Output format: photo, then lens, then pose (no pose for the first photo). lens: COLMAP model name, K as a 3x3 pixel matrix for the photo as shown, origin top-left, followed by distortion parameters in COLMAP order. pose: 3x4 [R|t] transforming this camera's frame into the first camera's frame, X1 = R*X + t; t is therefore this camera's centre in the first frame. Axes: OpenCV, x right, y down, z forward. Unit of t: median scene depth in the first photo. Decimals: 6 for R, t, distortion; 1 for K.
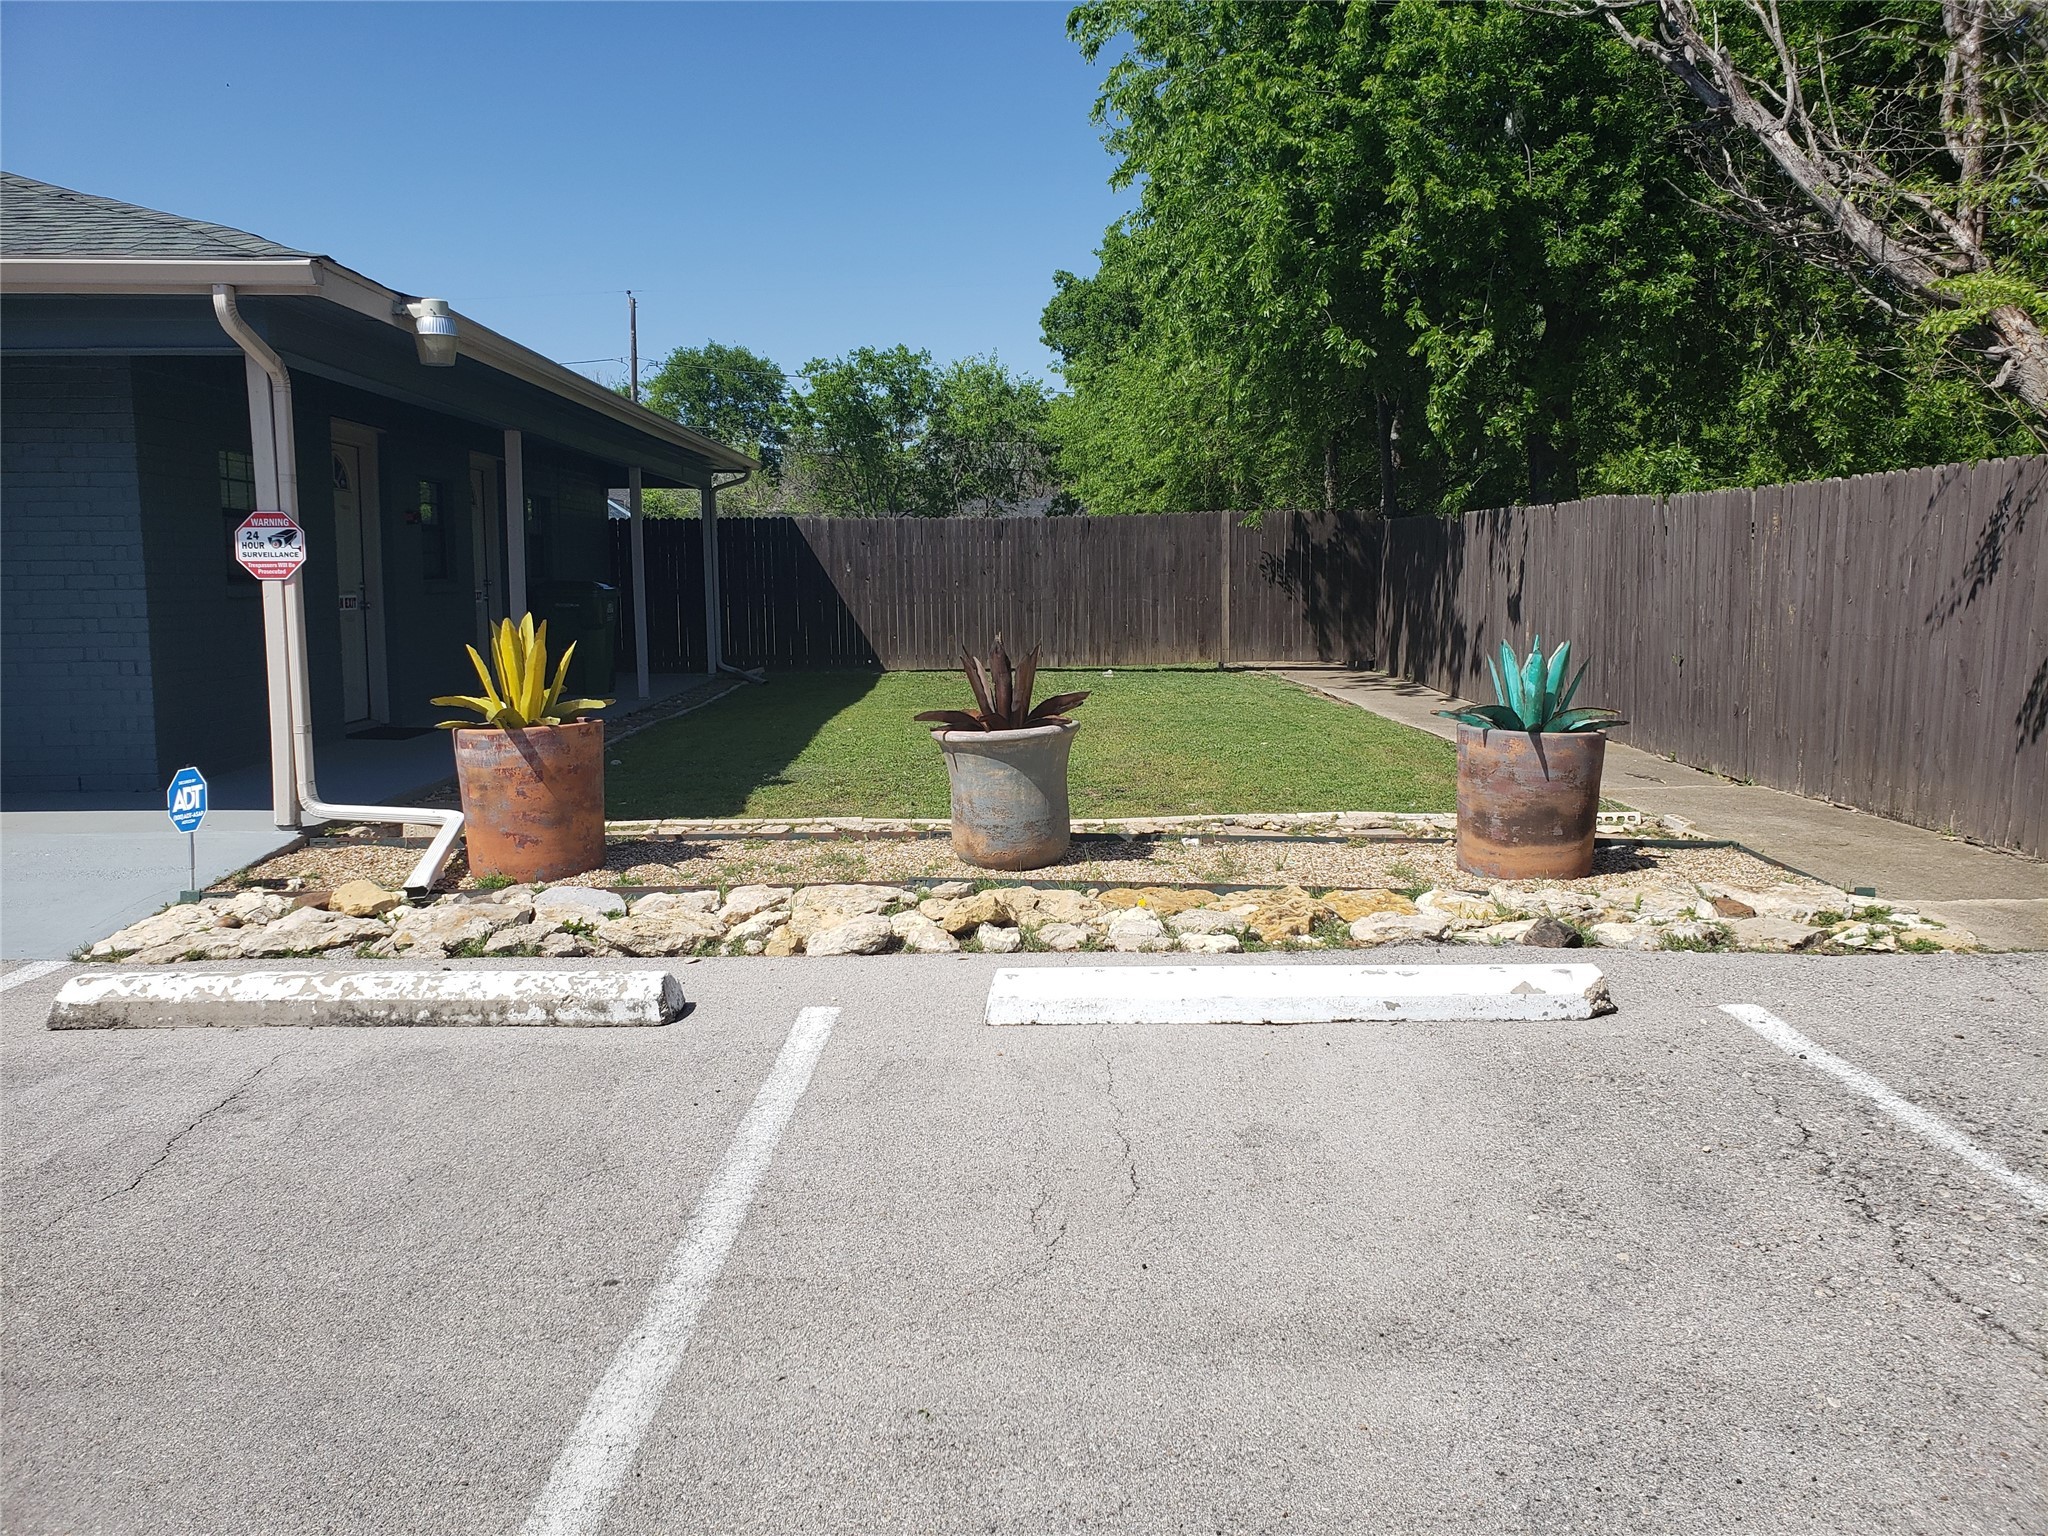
lens RADIAL K [[1530.4, 0, 1024.0], [0, 1530.4, 768.0], [0, 0, 1]] dist [0.110848, -0.281106]
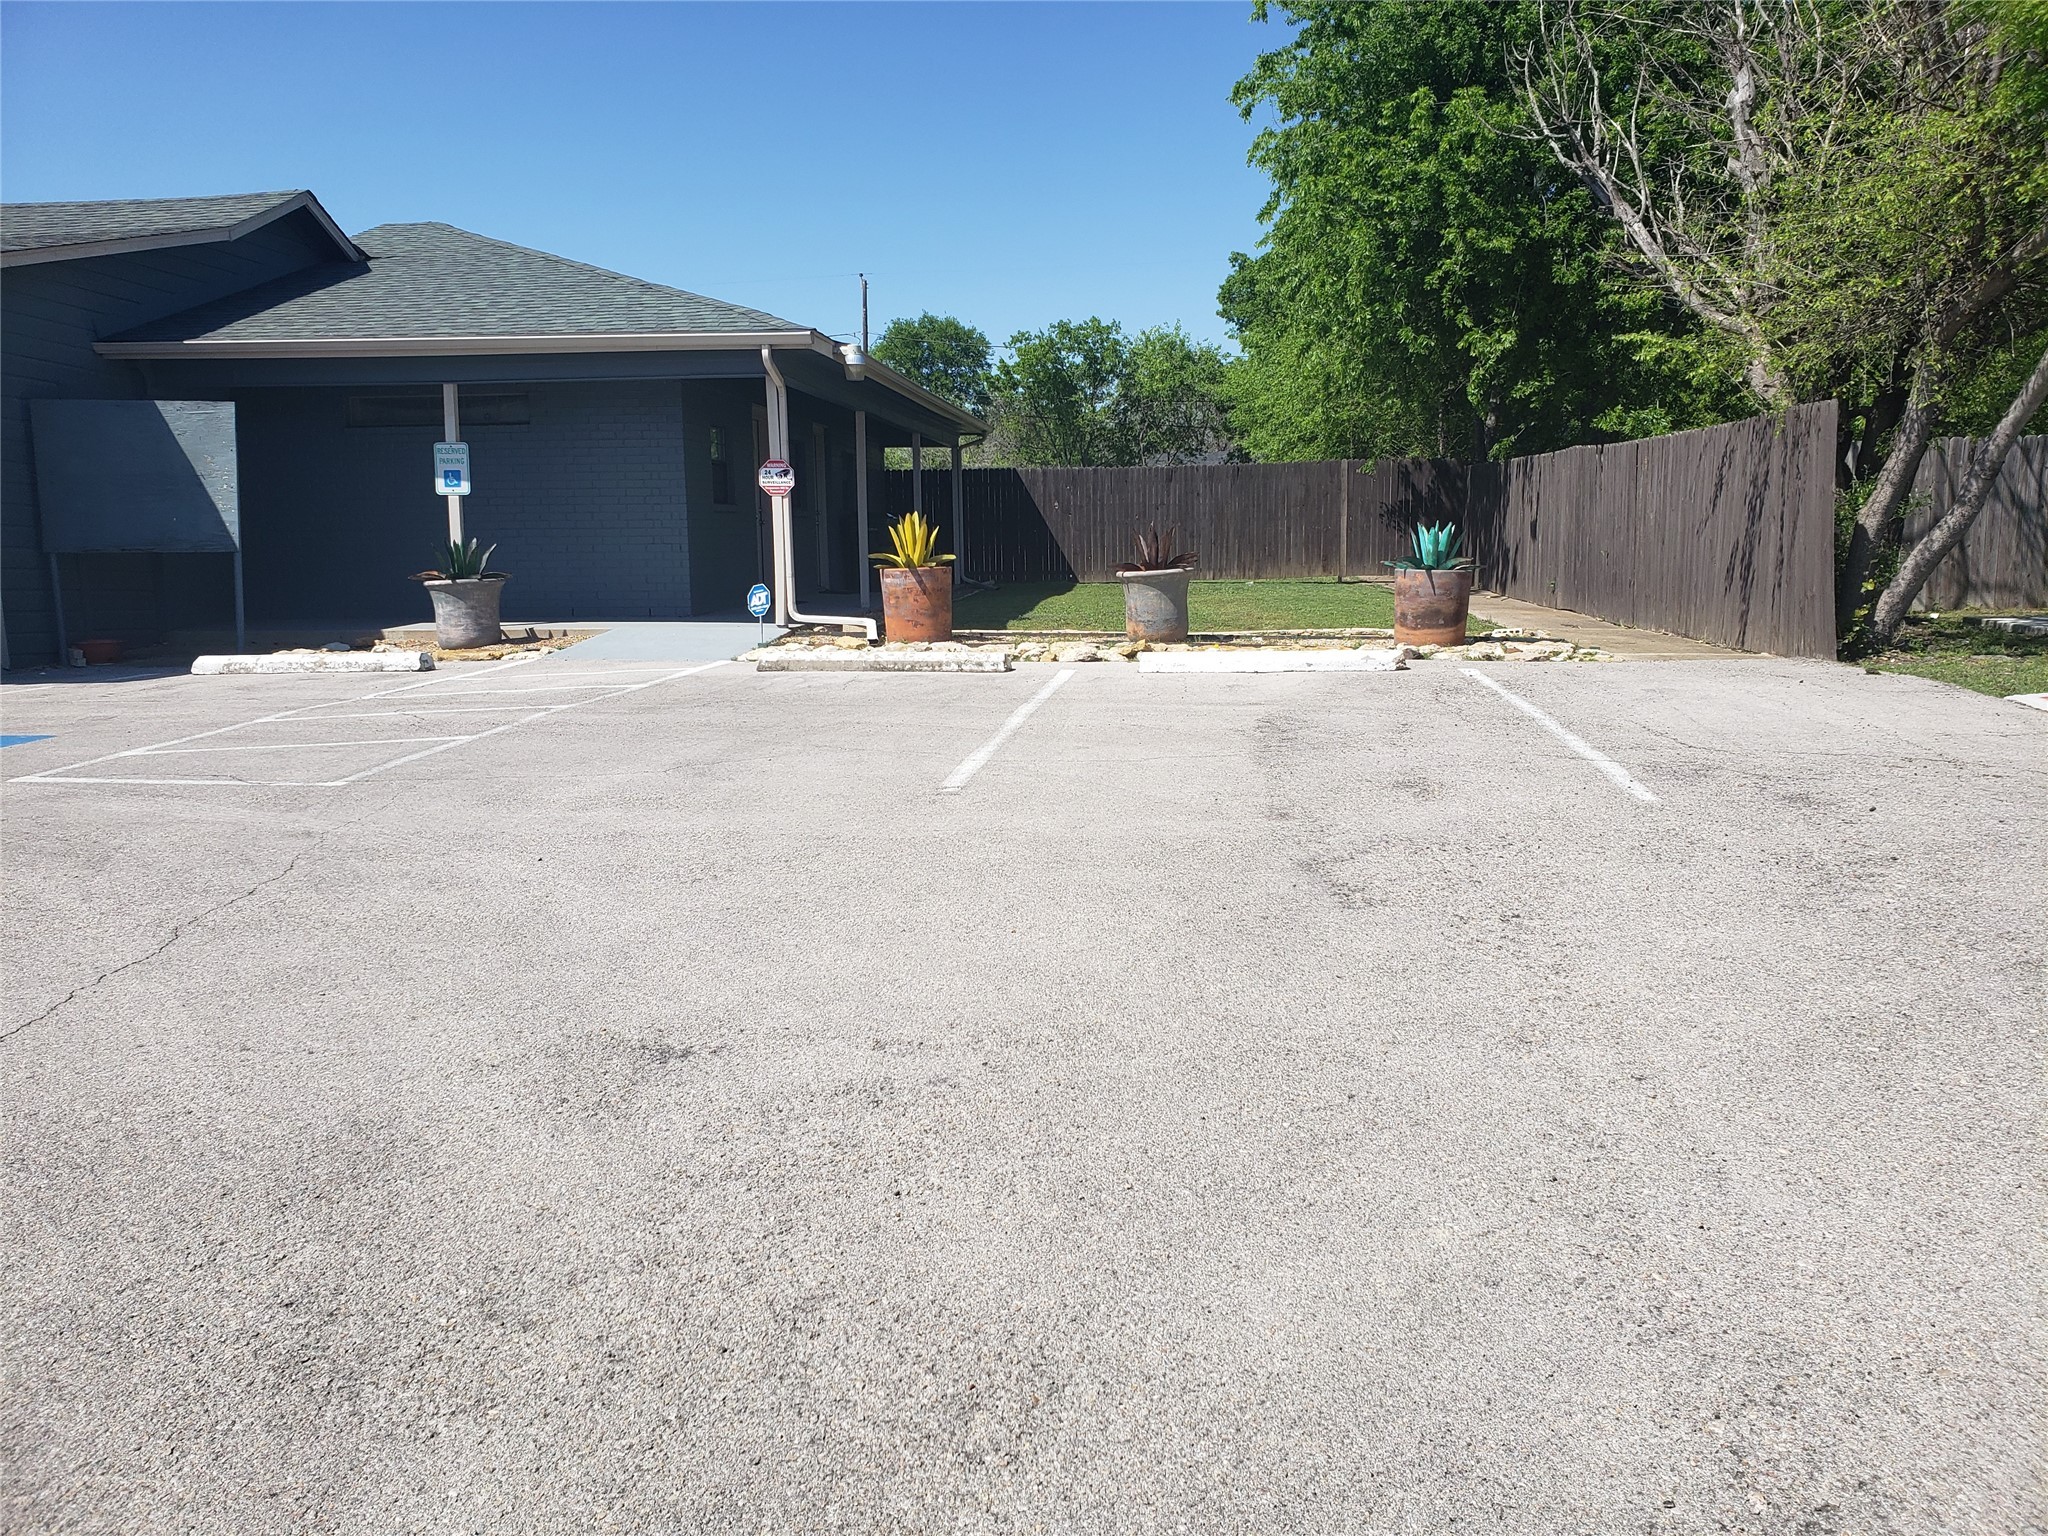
lens RADIAL K [[1530.4, 0, 1024.0], [0, 1530.4, 768.0], [0, 0, 1]] dist [0.110848, -0.281106]
pose [[0.992840, 0.018328, -0.118037, 0.024075], [-0.015020, 0.999471, 0.028853, 0.074056], [0.118503, -0.026874, 0.992590, -0.413448]]
